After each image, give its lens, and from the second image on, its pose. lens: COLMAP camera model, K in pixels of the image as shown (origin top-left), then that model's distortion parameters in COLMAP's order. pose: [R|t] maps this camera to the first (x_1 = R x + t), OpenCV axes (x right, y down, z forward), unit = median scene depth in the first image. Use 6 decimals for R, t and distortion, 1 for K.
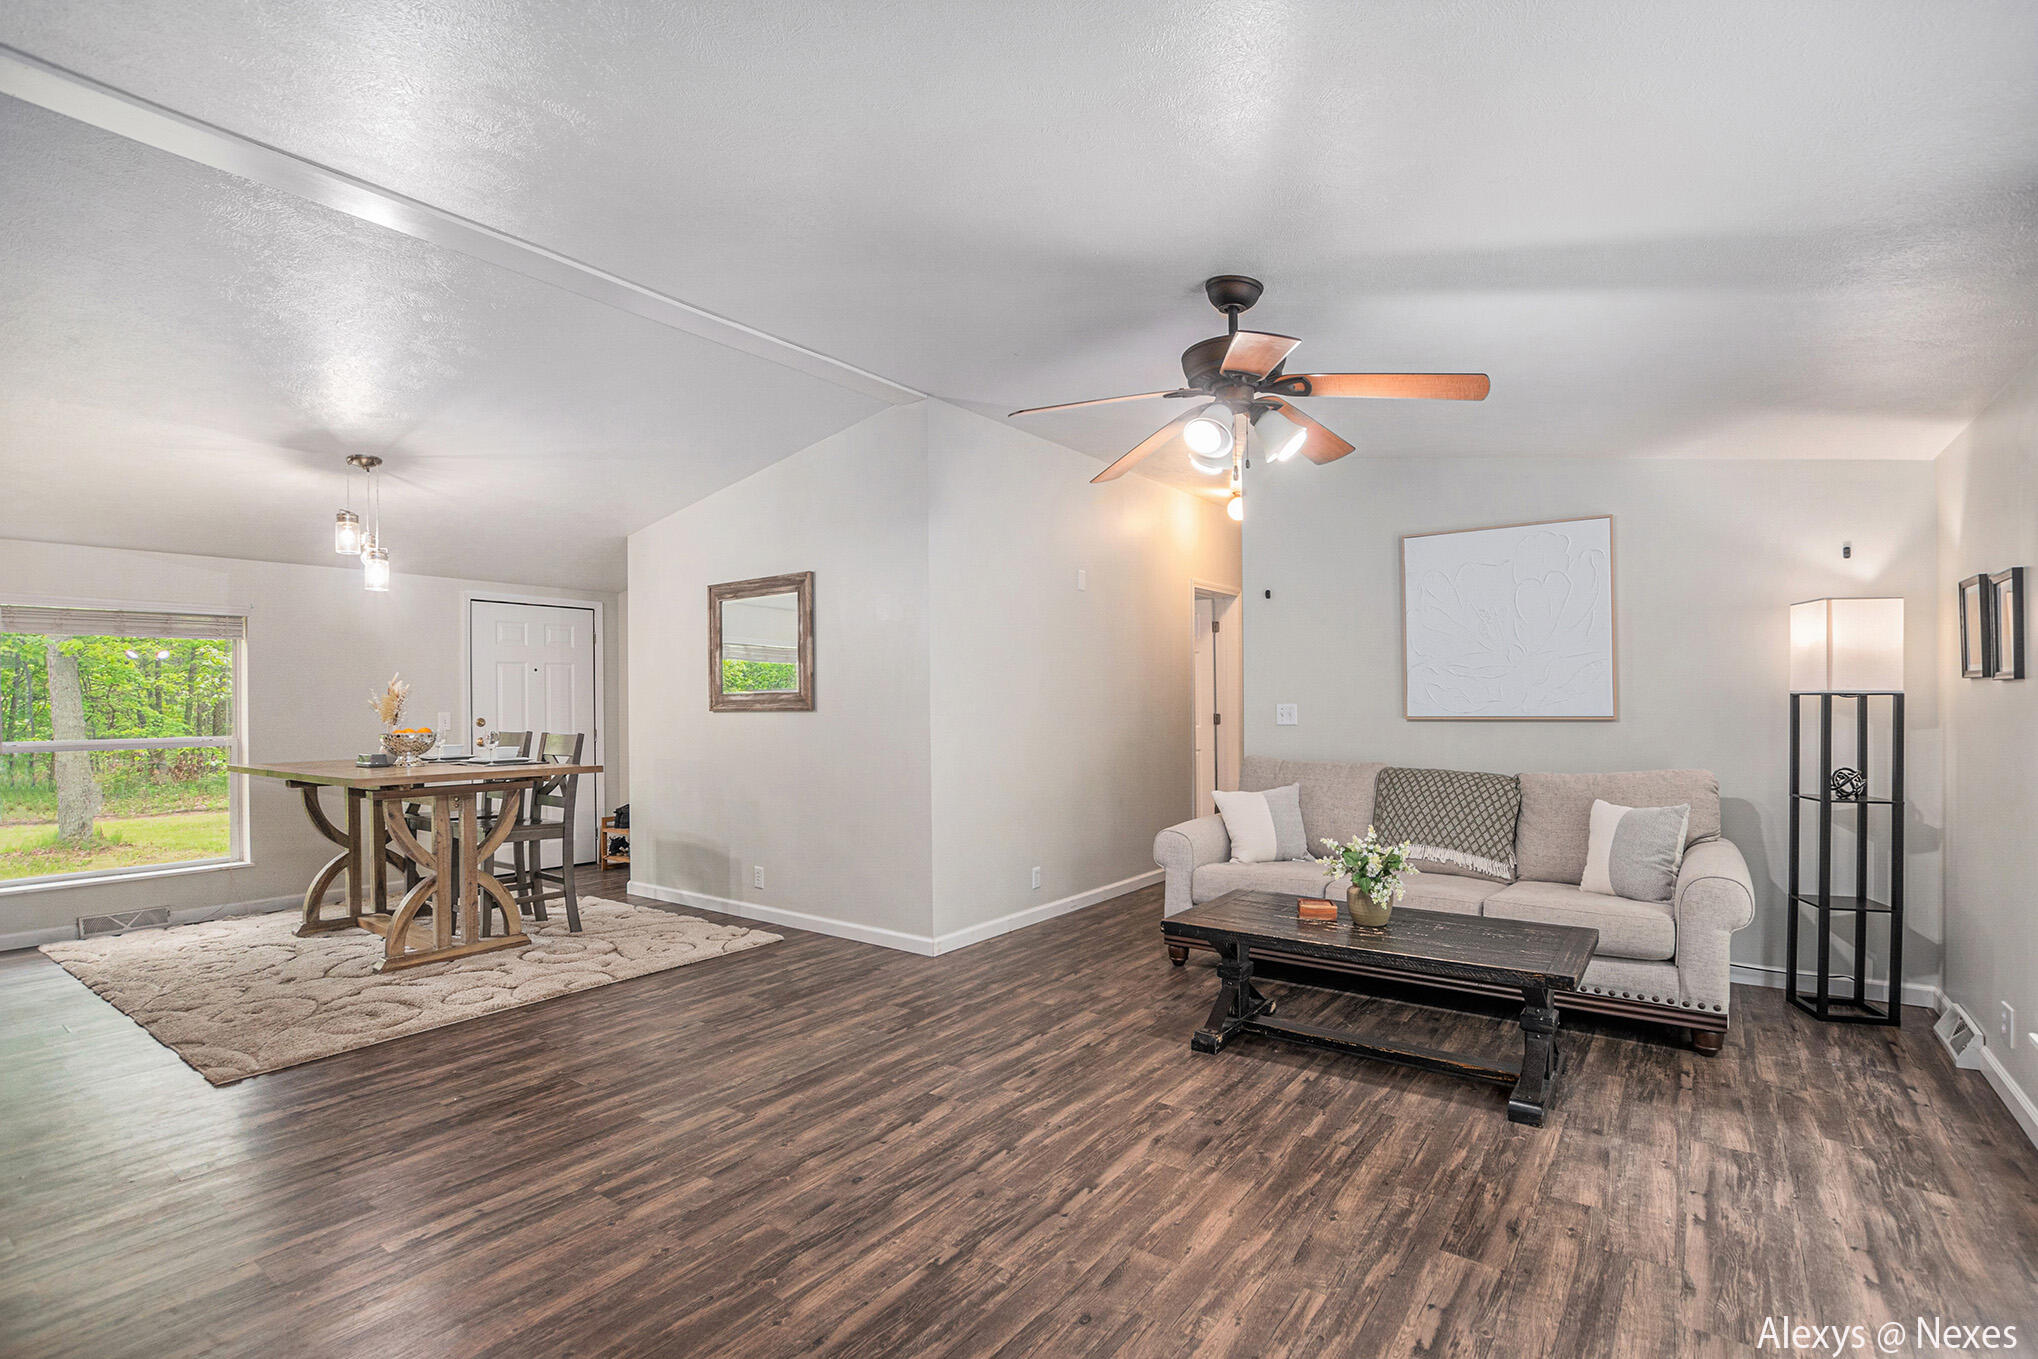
lens RADIAL K [[980.3, 0, 1023.5], [0, 980.3, 685.4], [0, 0, 1]] dist [-0.027937, 0.001787]
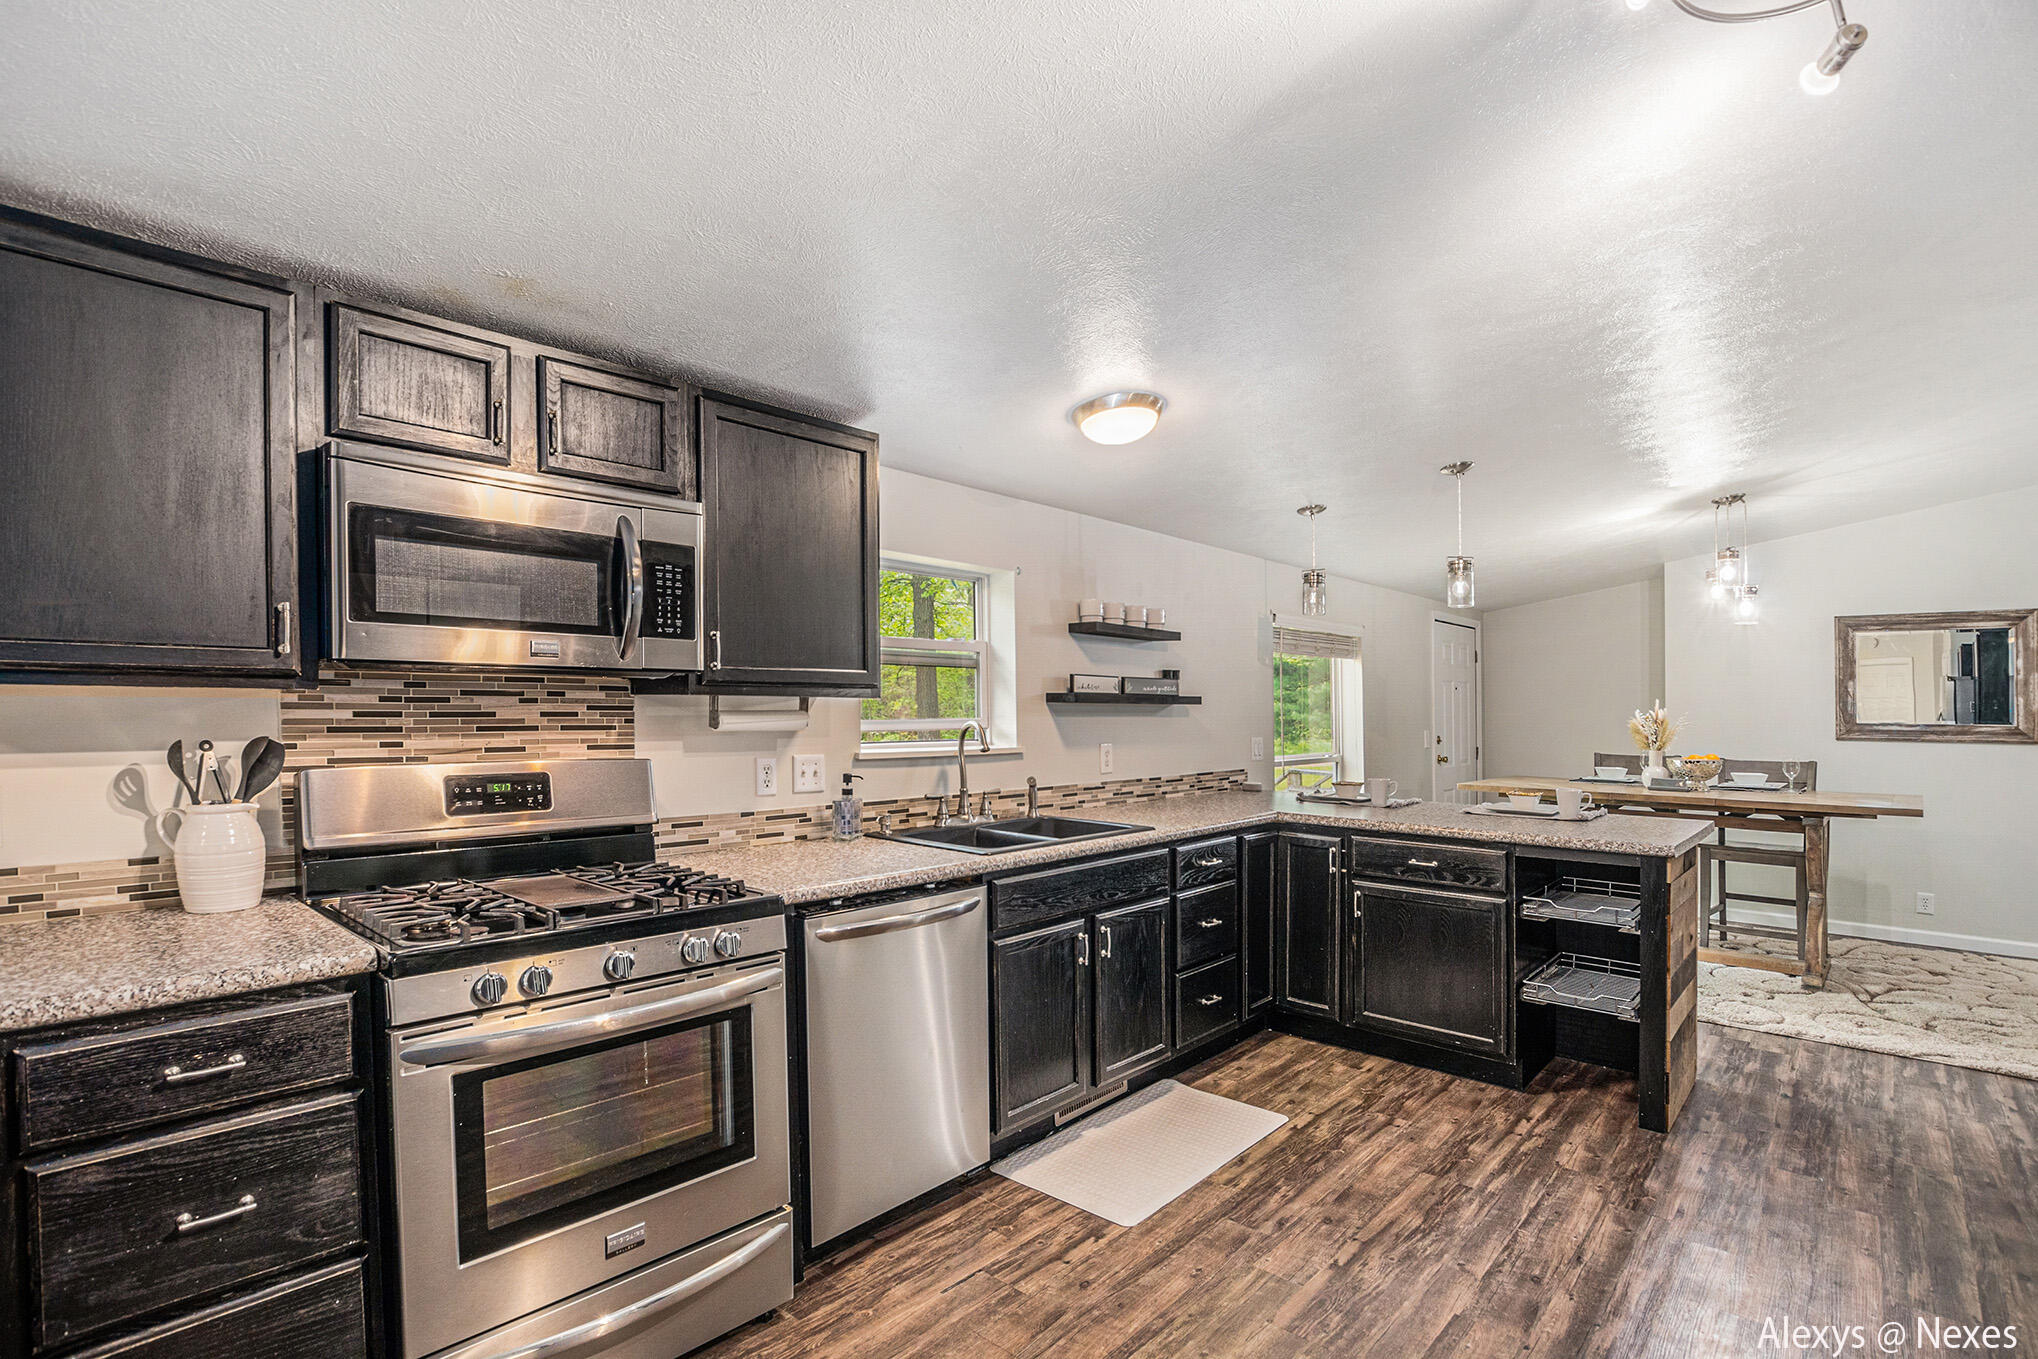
lens RADIAL K [[980.3, 0, 1025.6], [0, 980.3, 692.5], [0, 0, 1]] dist [-0.027937, 0.001787]
pose [[0.993730, 0.017244, -0.110468, -1.214750], [-0.016026, 0.999801, 0.011898, -0.024591], [0.110651, -0.010053, 0.993808, -0.113650]]
